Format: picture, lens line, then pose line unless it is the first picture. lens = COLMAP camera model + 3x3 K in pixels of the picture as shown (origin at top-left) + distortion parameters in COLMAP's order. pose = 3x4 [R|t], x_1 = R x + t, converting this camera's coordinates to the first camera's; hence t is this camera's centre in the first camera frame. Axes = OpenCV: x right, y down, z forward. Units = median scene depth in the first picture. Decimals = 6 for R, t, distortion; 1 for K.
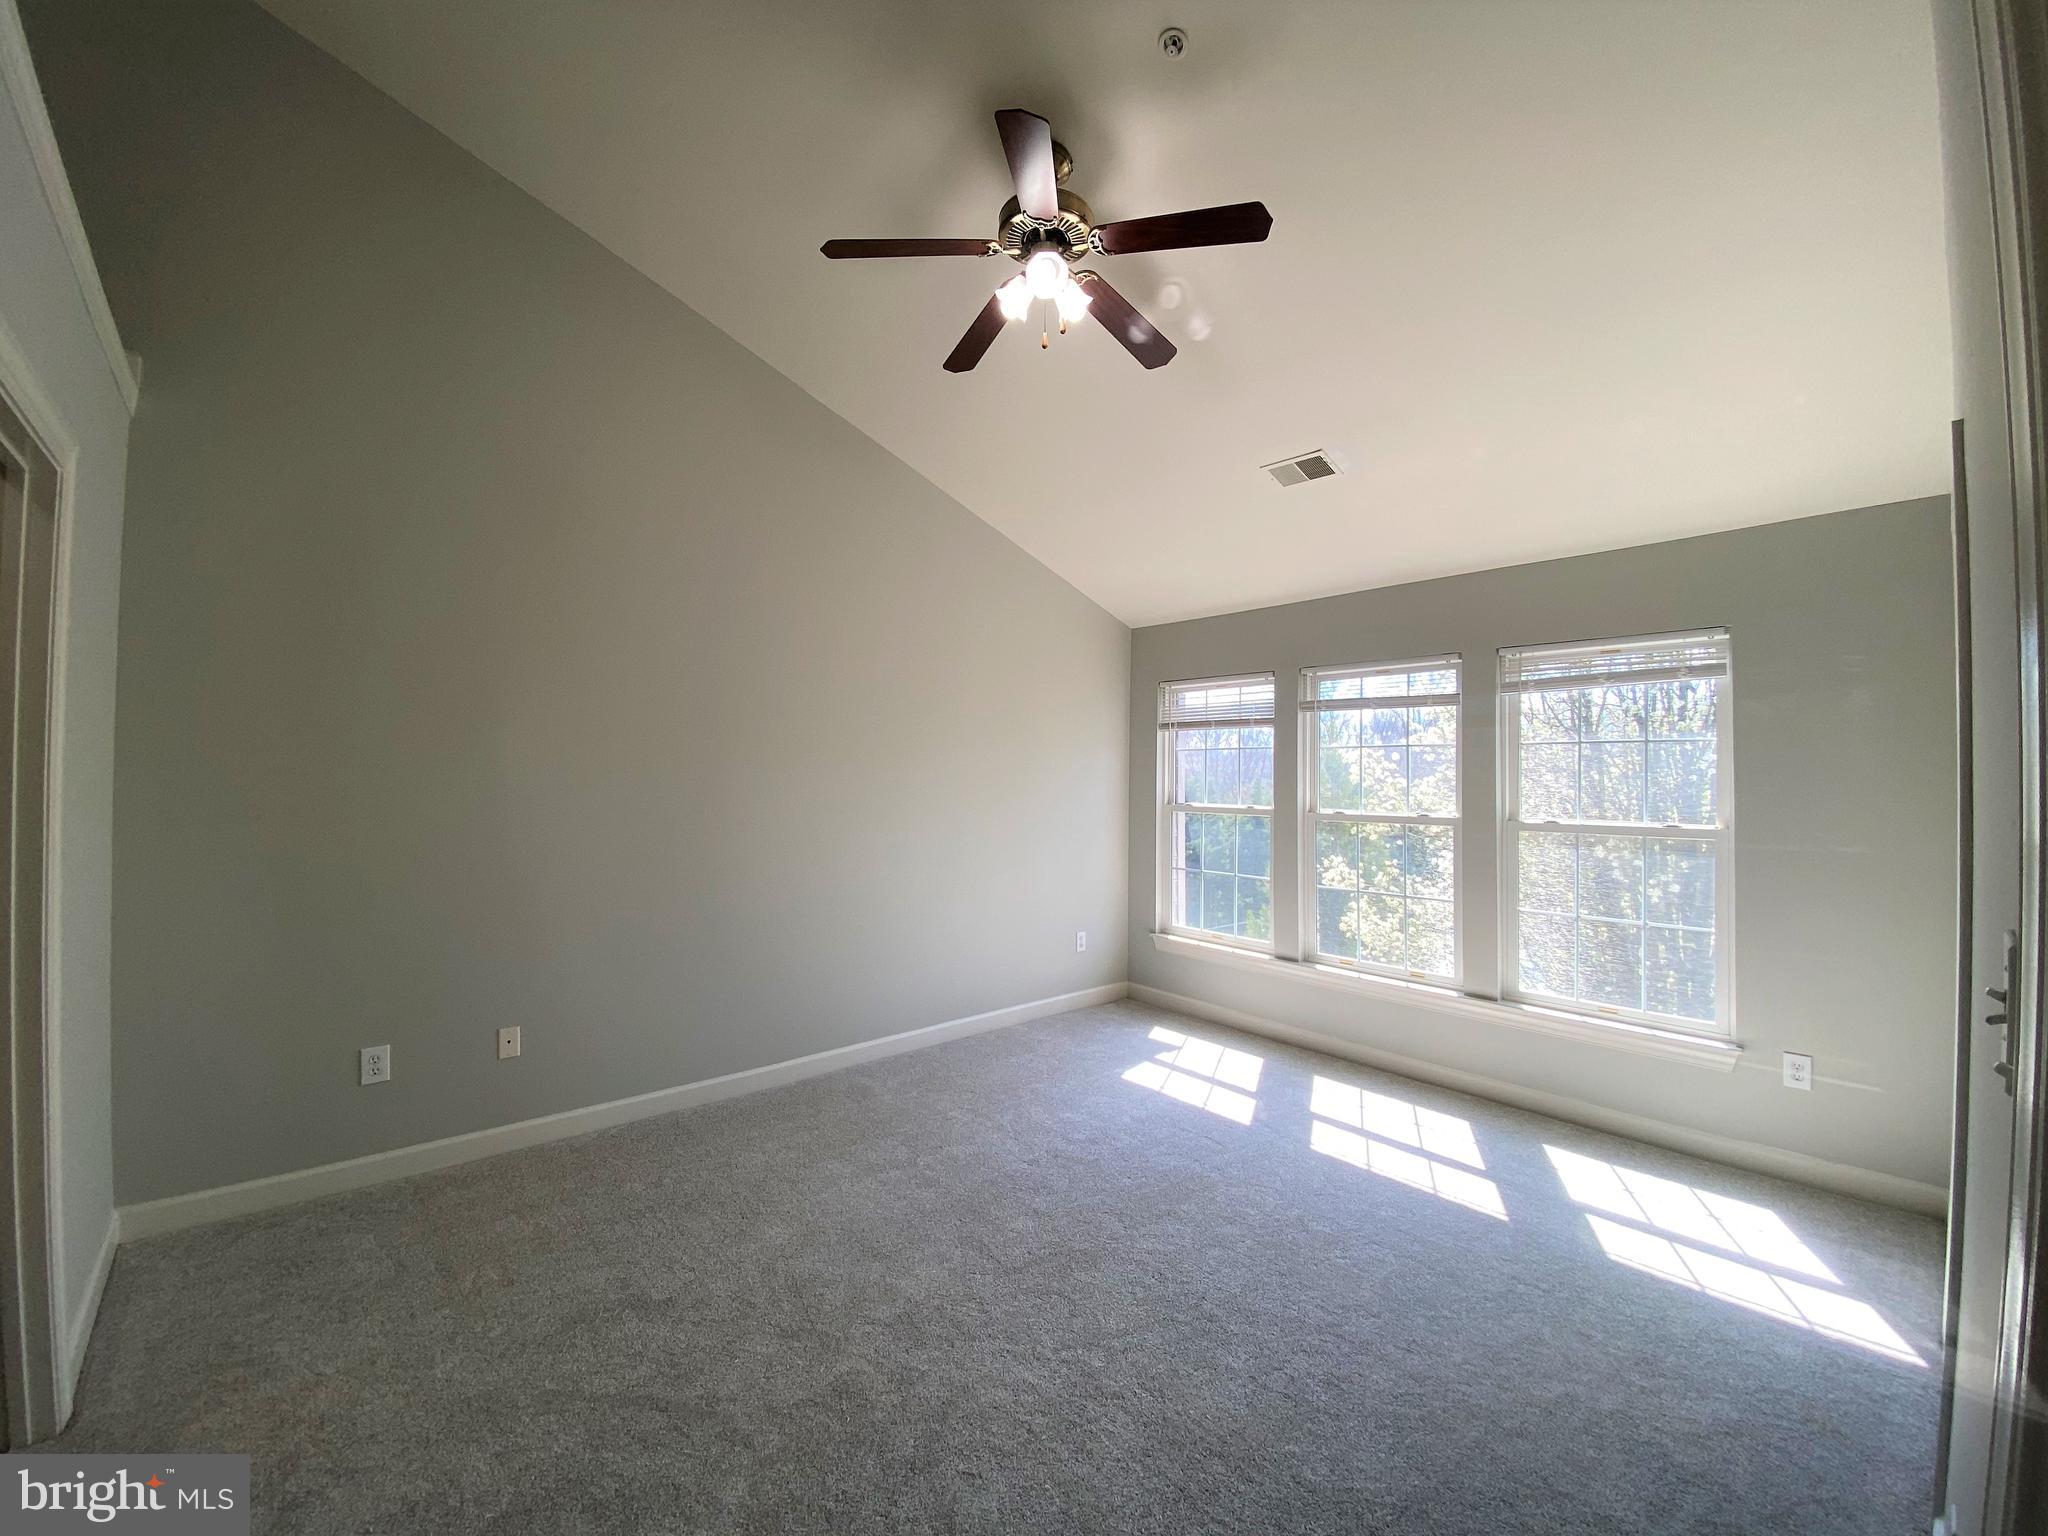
lens RADIAL K [[820.0, 0, 1024.0], [0, 820.0, 768.0], [0, 0, 1]] dist [0.026561, -0.022840]
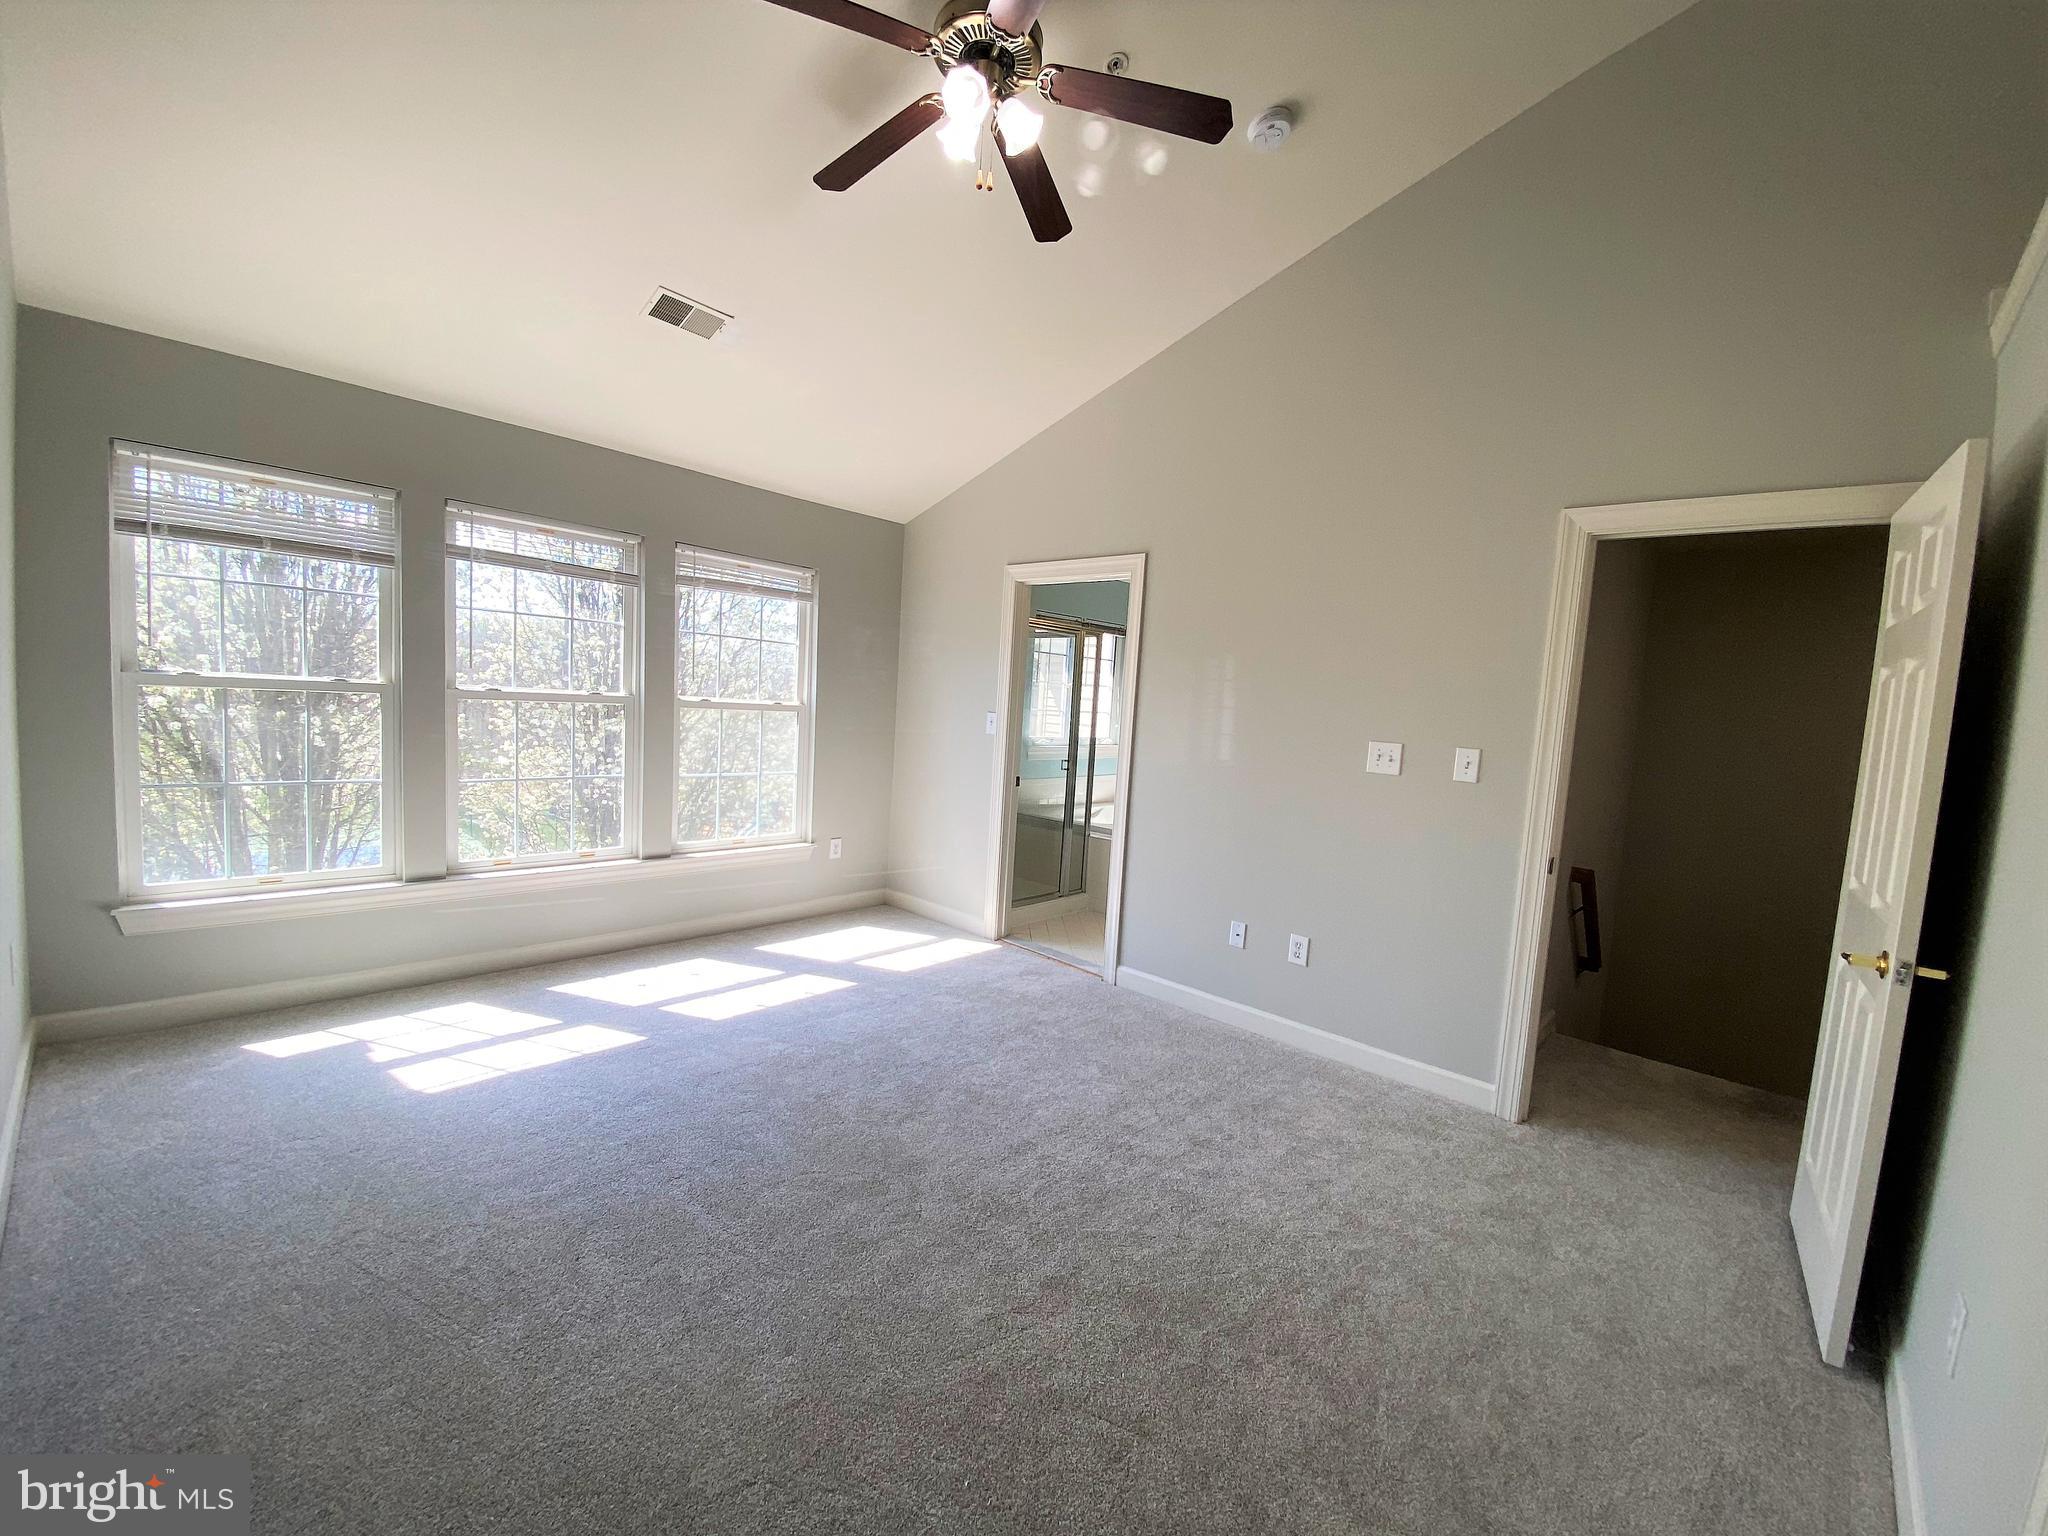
lens RADIAL K [[823.0, 0, 1025.5], [0, 823.0, 802.6], [0, 0, 1]] dist [-0.000264, -0.000011]
pose [[-0.096710, -0.155351, 0.983114, -0.559762], [-0.091215, 0.984971, 0.146672, -0.006984], [-0.991124, -0.075490, -0.109427, 0.601186]]
